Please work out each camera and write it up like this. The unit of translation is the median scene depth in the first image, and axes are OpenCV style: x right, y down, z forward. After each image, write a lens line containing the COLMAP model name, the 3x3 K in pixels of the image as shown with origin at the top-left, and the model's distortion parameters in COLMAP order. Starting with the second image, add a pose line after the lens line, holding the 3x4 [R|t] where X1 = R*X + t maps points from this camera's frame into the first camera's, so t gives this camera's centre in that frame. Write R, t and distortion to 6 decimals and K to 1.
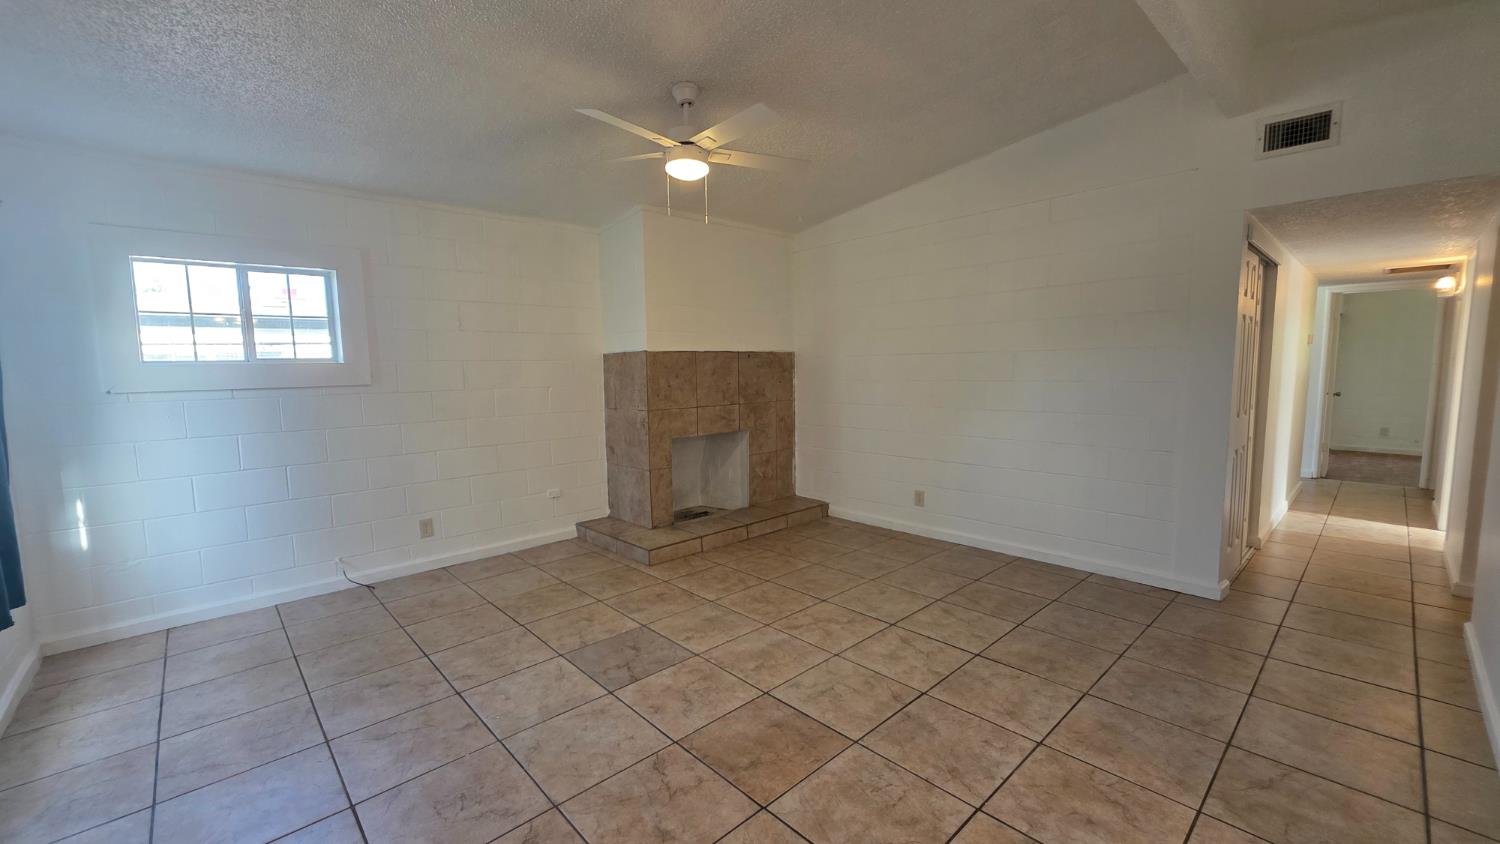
lens RADIAL K [[597.5, 0, 755.6], [0, 597.5, 425.6], [0, 0, 1]] dist [-0.000446, 0.000712]
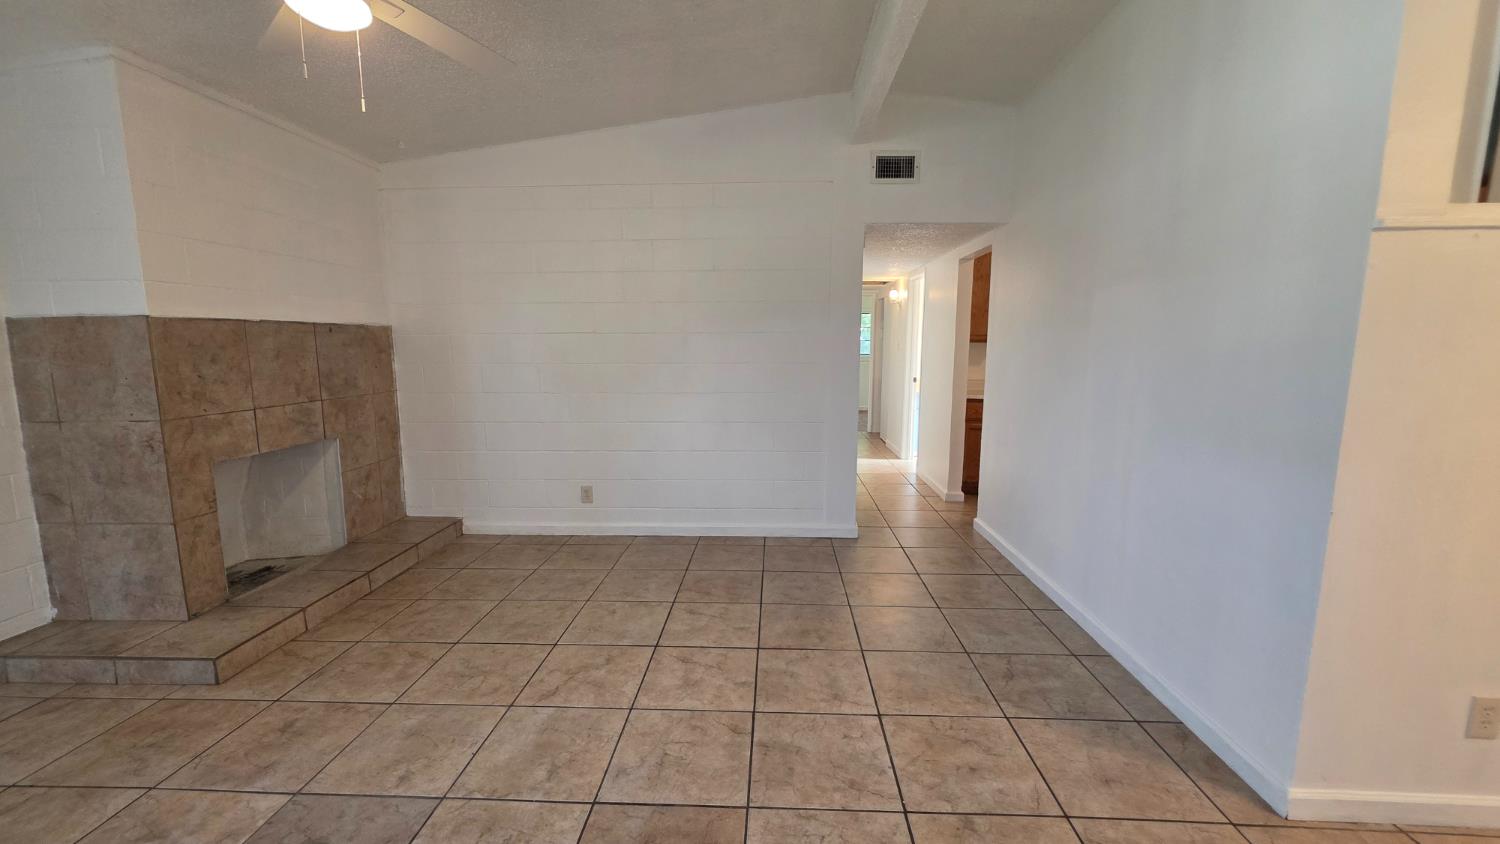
lens RADIAL K [[597.5, 0, 757.6], [0, 597.5, 421.9], [0, 0, 1]] dist [-0.000446, 0.000712]
pose [[0.718826, -0.078950, 0.690692, -0.170041], [0.060597, 0.996865, 0.050882, -0.018822], [-0.692544, 0.005279, 0.721357, 0.194482]]
